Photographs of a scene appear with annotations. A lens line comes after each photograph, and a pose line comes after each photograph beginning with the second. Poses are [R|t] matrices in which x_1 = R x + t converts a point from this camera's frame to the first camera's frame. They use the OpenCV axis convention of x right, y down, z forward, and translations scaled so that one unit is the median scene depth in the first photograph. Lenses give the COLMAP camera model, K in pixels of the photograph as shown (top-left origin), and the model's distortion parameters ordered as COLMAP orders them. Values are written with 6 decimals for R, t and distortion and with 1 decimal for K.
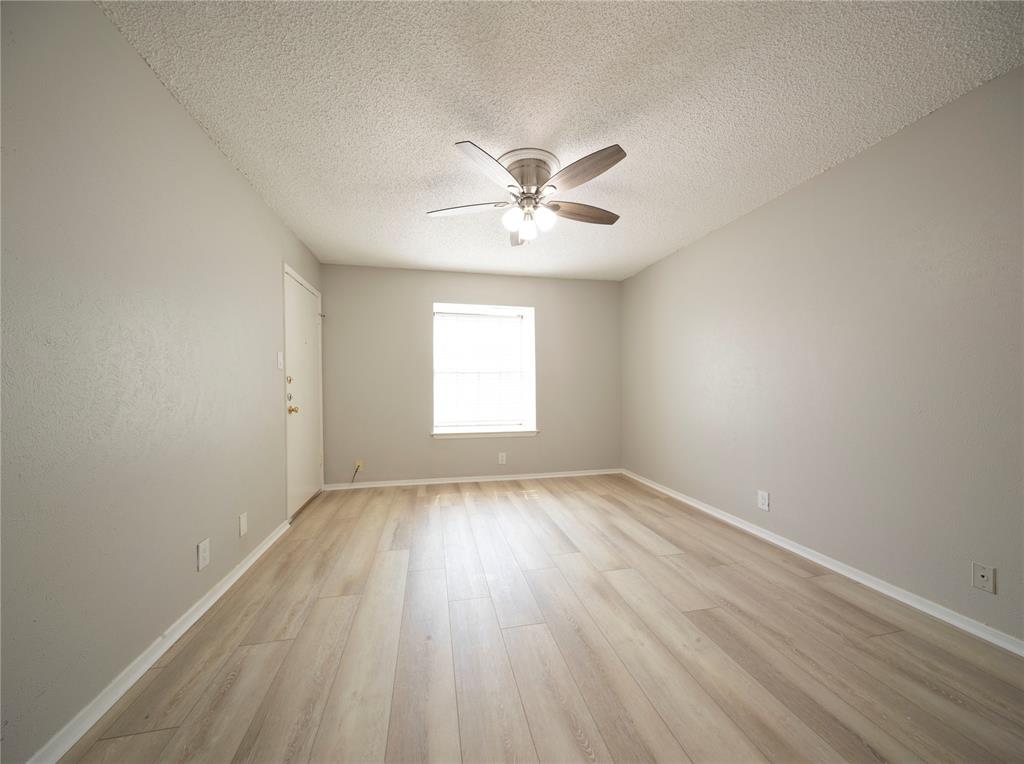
lens RADIAL K [[378.7, 0, 512.0], [0, 378.7, 382.0], [0, 0, 1]] dist [-0.000202, 0.000020]
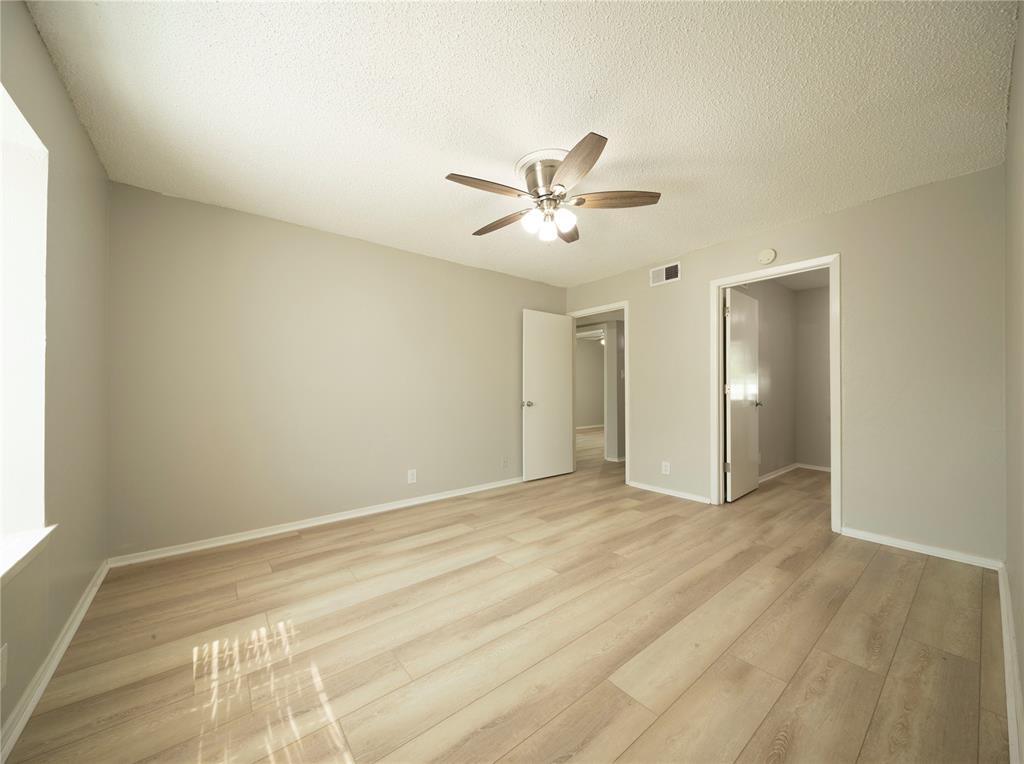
lens RADIAL K [[378.7, 0, 512.0], [0, 378.7, 382.0], [0, 0, 1]] dist [-0.000202, 0.000020]
pose [[-0.445481, 0.018445, 0.895102, -0.712277], [0.004331, 0.999820, -0.018448, 0.014113], [-0.895281, -0.004341, -0.445481, 1.365877]]
